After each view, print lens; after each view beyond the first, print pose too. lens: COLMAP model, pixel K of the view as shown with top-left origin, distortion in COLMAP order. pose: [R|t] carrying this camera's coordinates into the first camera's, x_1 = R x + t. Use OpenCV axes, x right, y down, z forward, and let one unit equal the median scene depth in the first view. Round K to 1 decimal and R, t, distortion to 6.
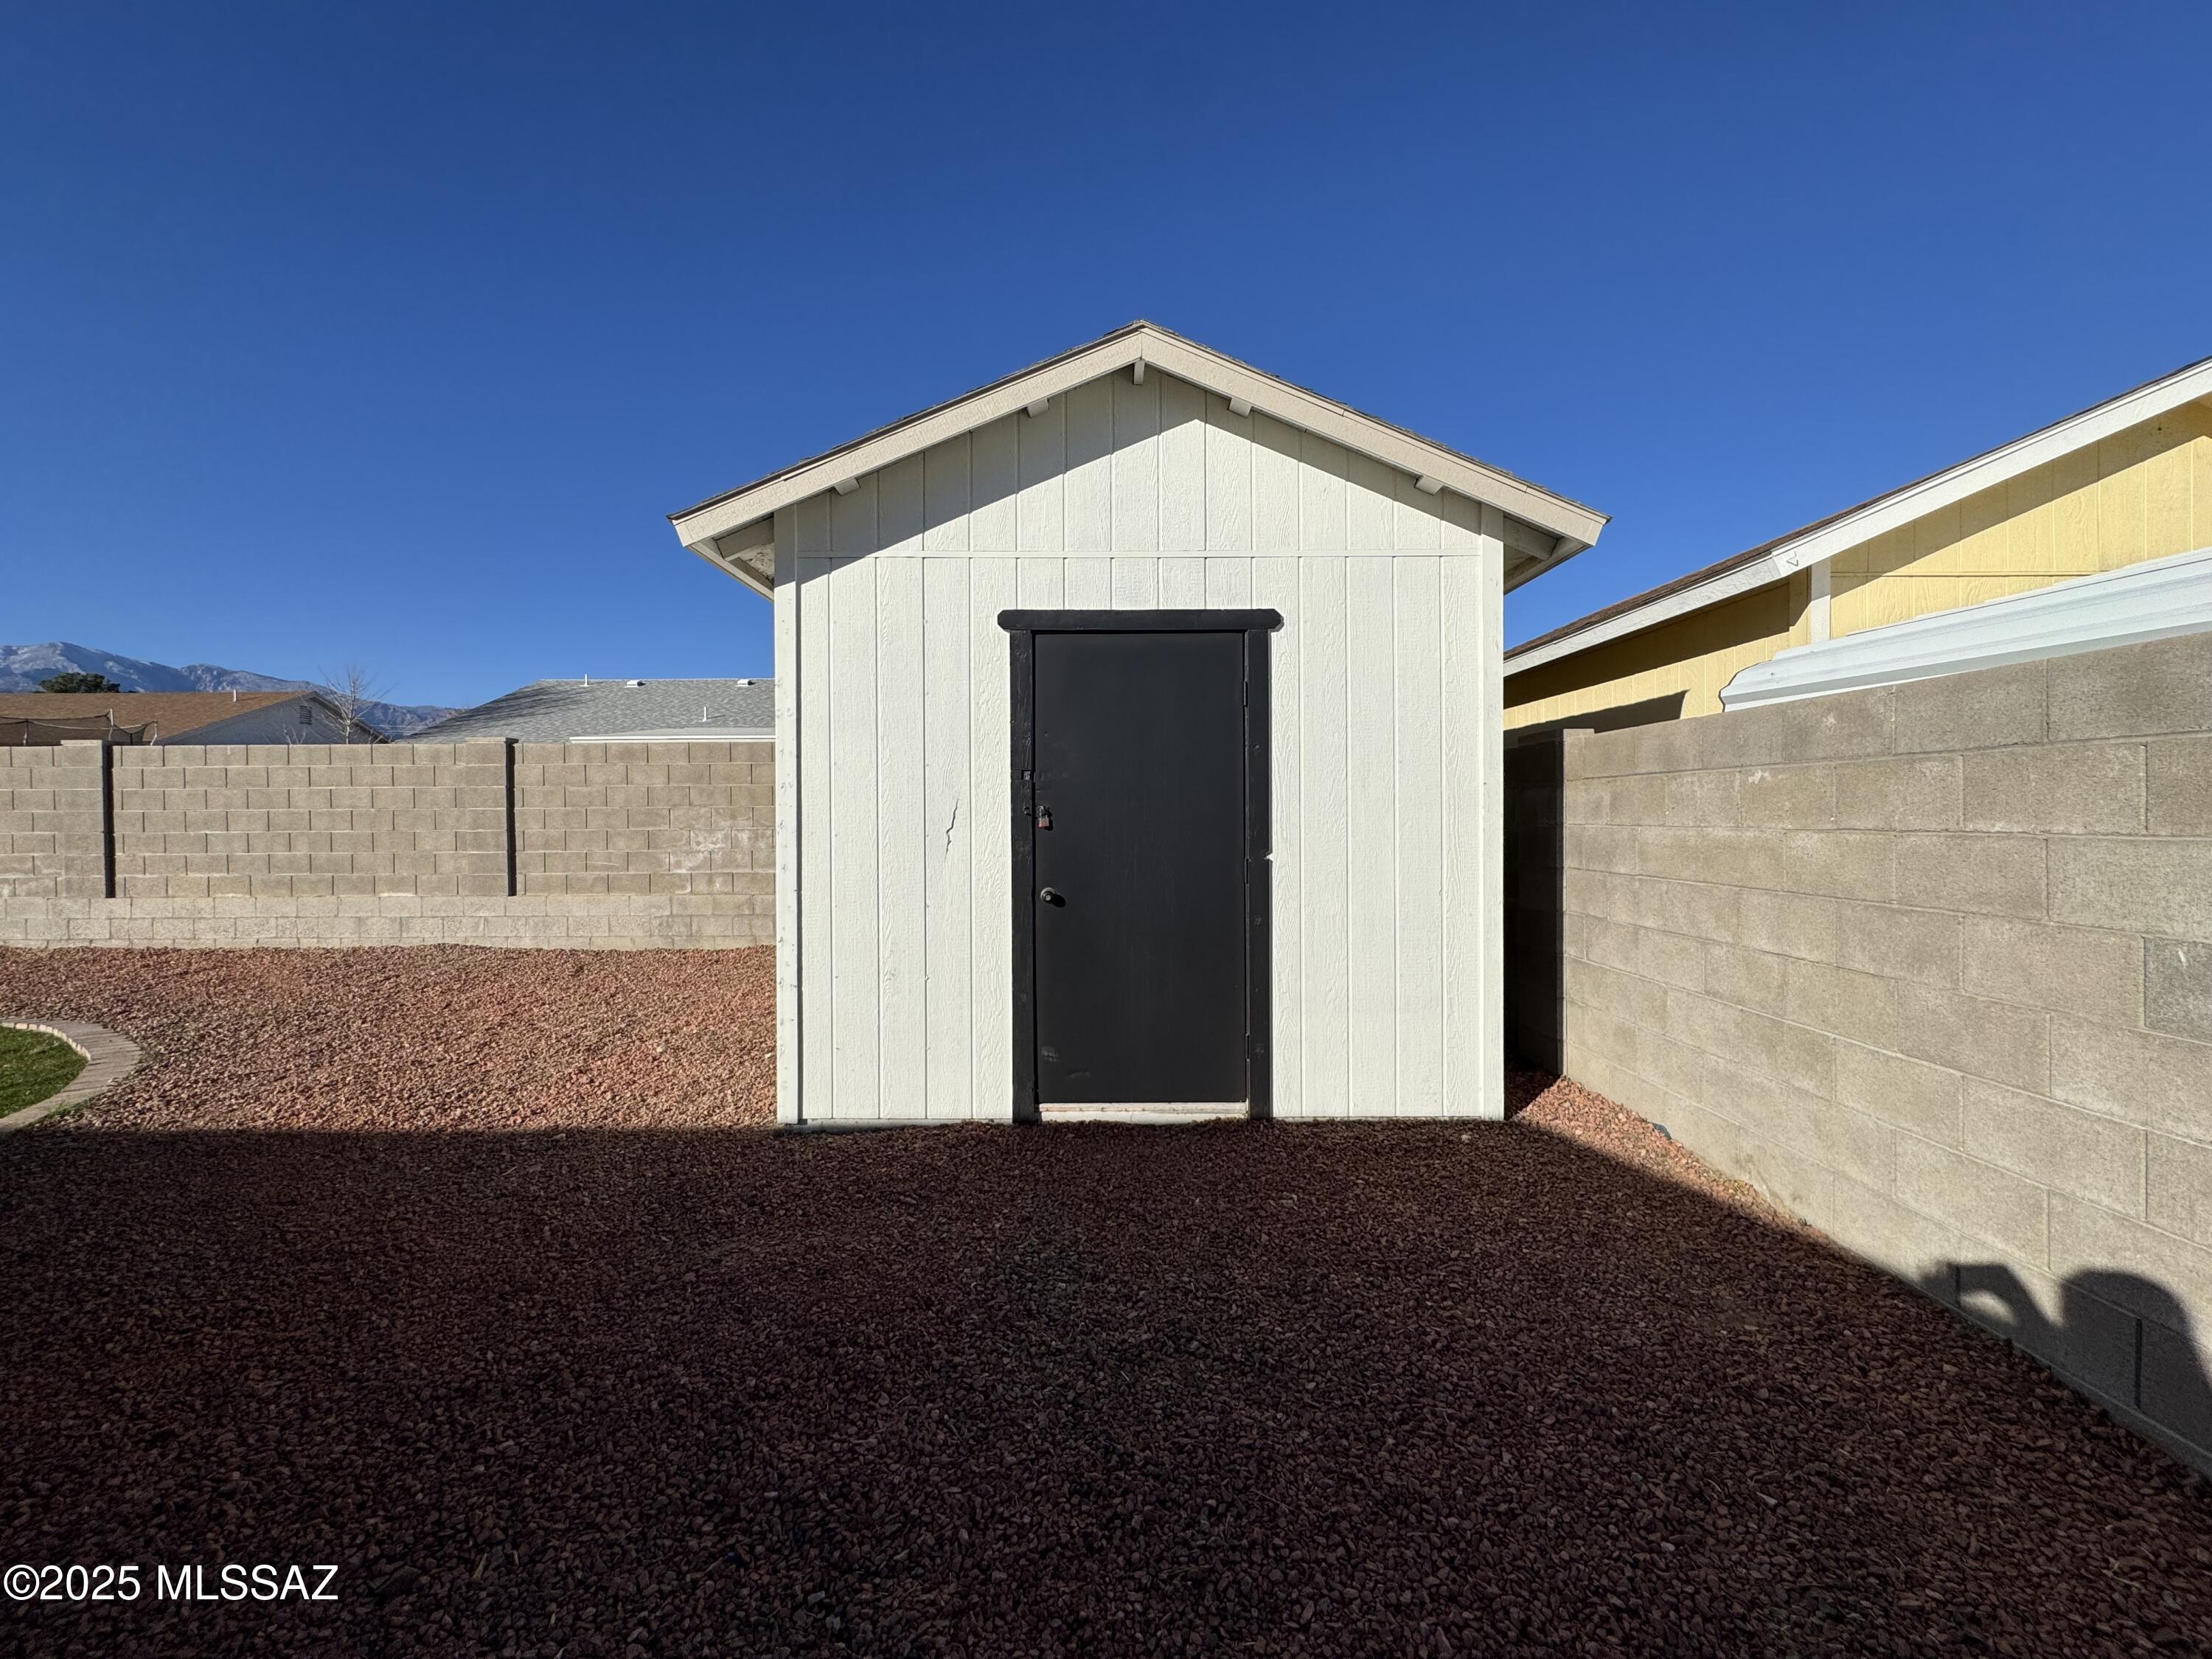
lens RADIAL K [[879.6, 0, 1112.5], [0, 879.6, 813.0], [0, 0, 1]] dist [-0.002149, 0.000956]
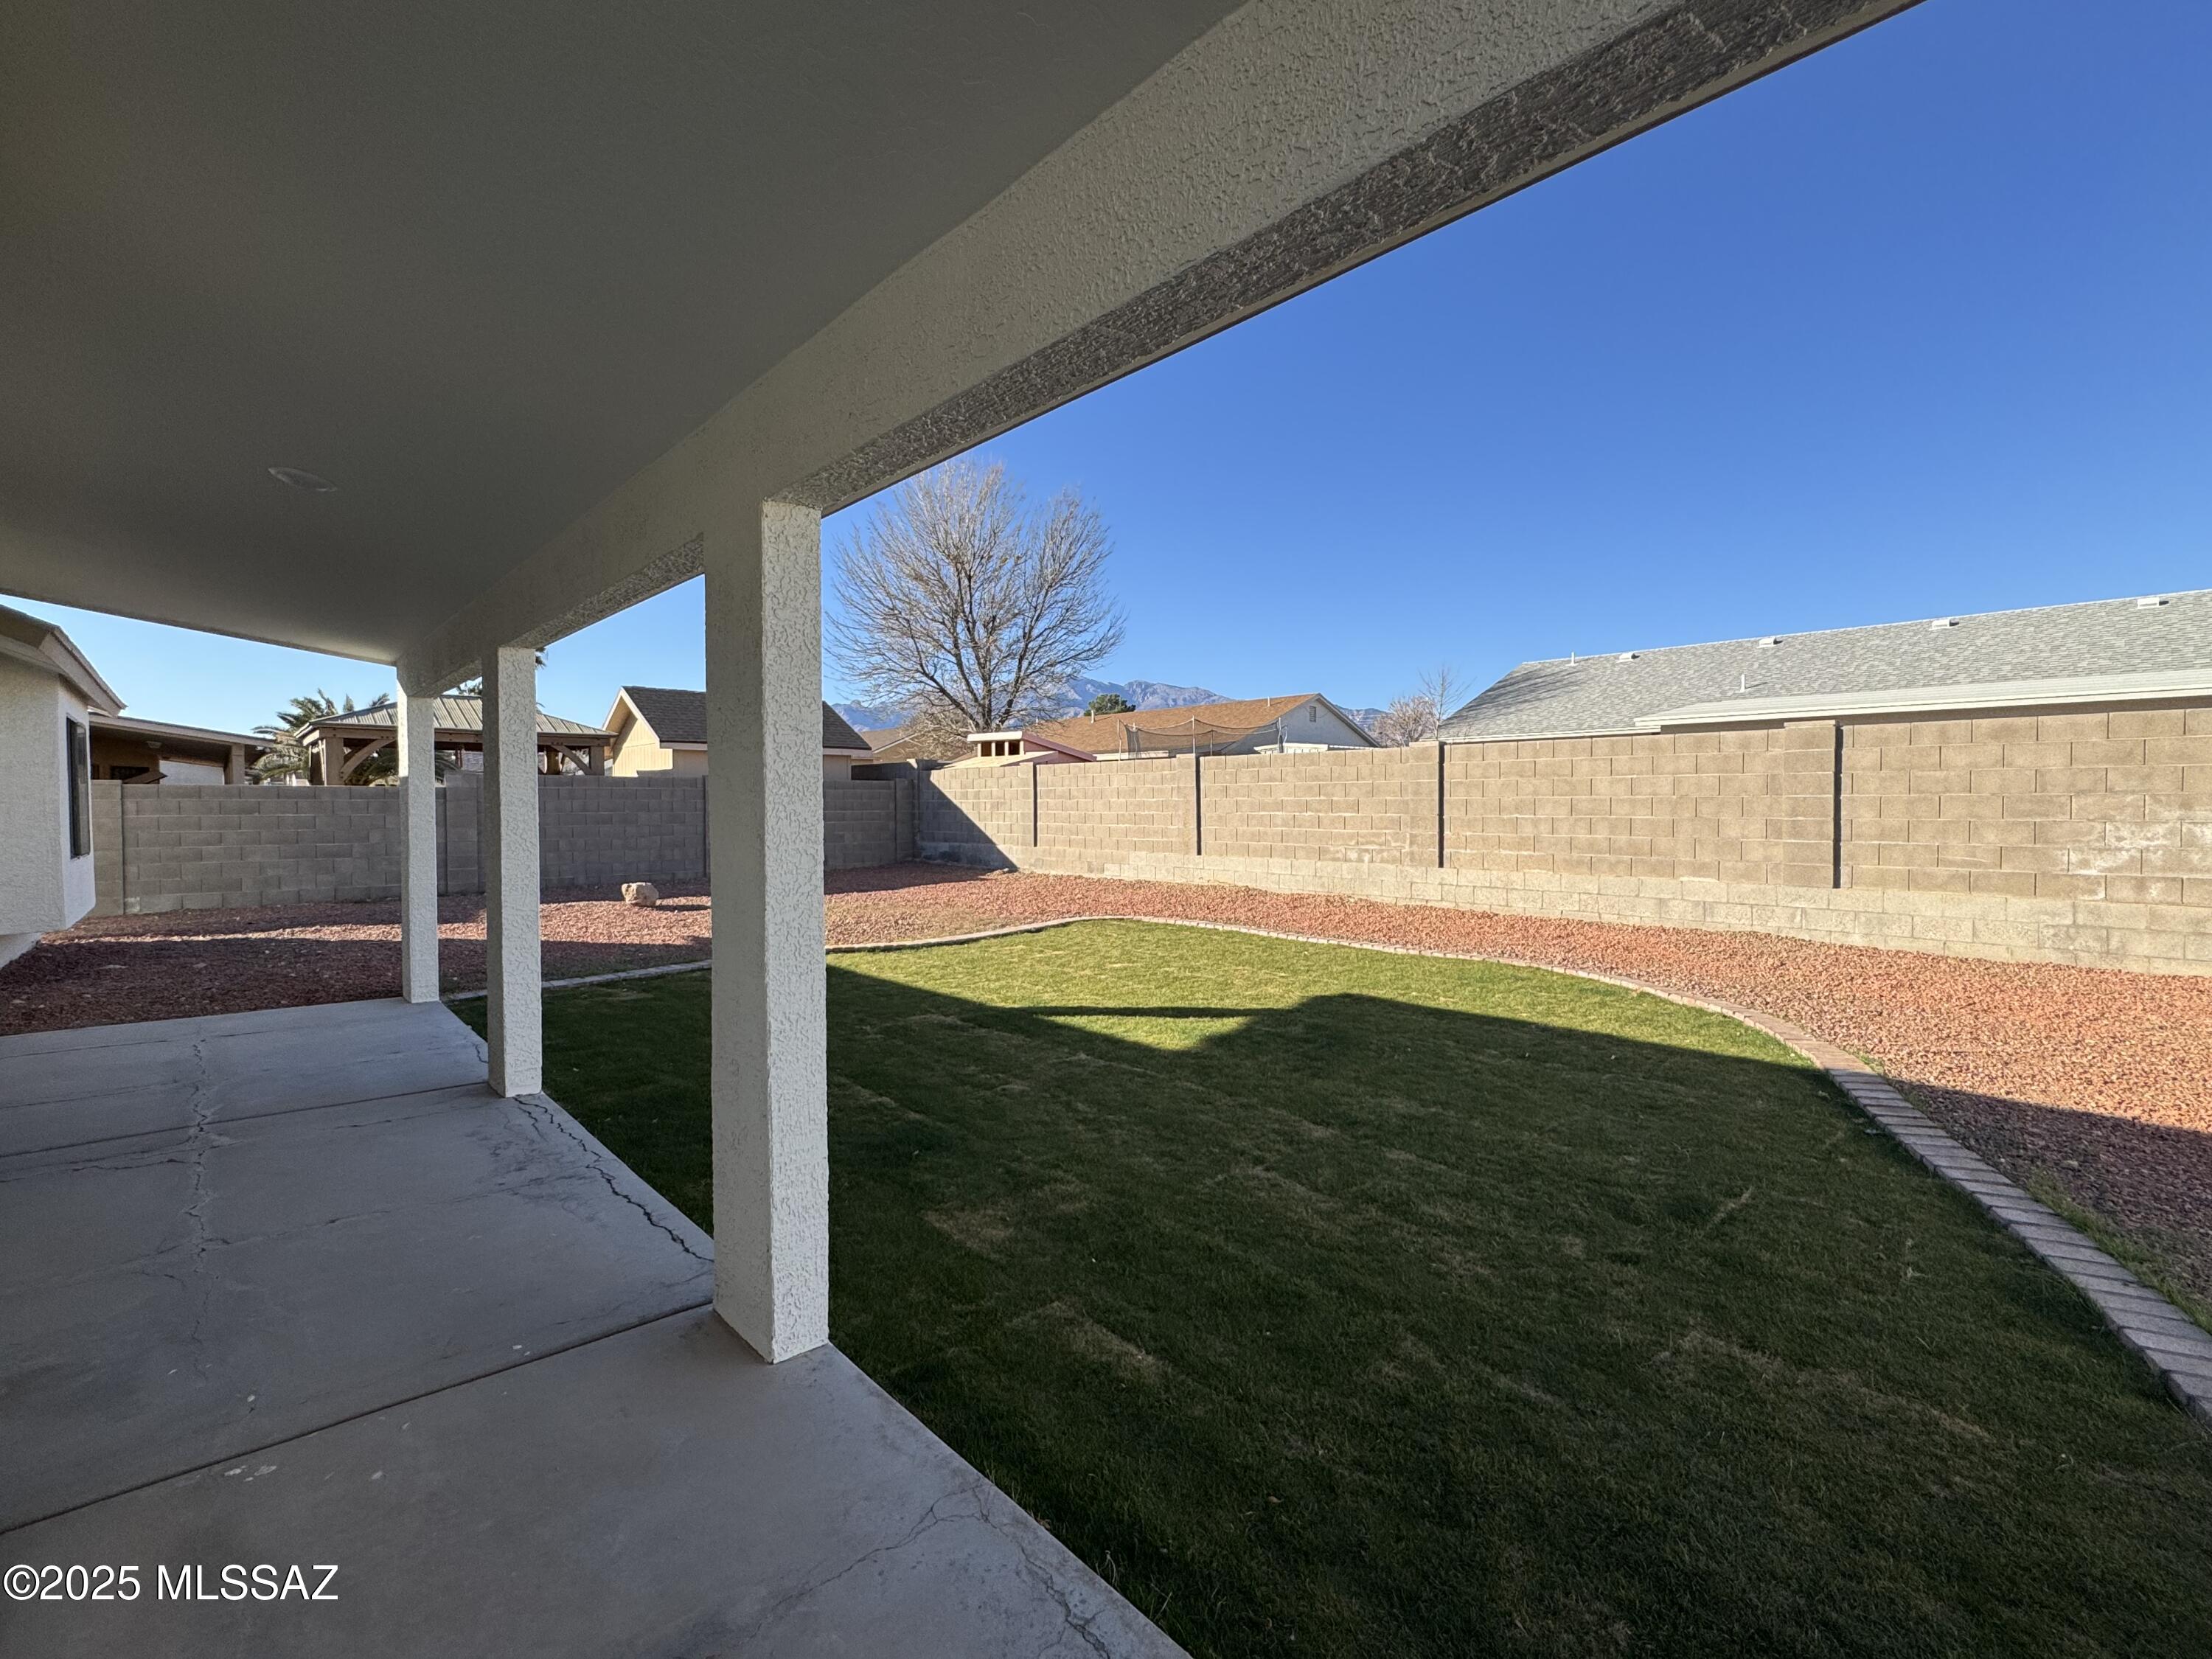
lens RADIAL K [[971.9, 0, 1109.6], [0, 971.9, 823.1], [0, 0, 1]] dist [-0.001931, -0.000212]
pose [[0.679887, 0.019807, -0.733050, -0.450961], [-0.015729, 0.999799, 0.012426, 0.023802], [0.733148, 0.003082, 0.680062, -0.278755]]
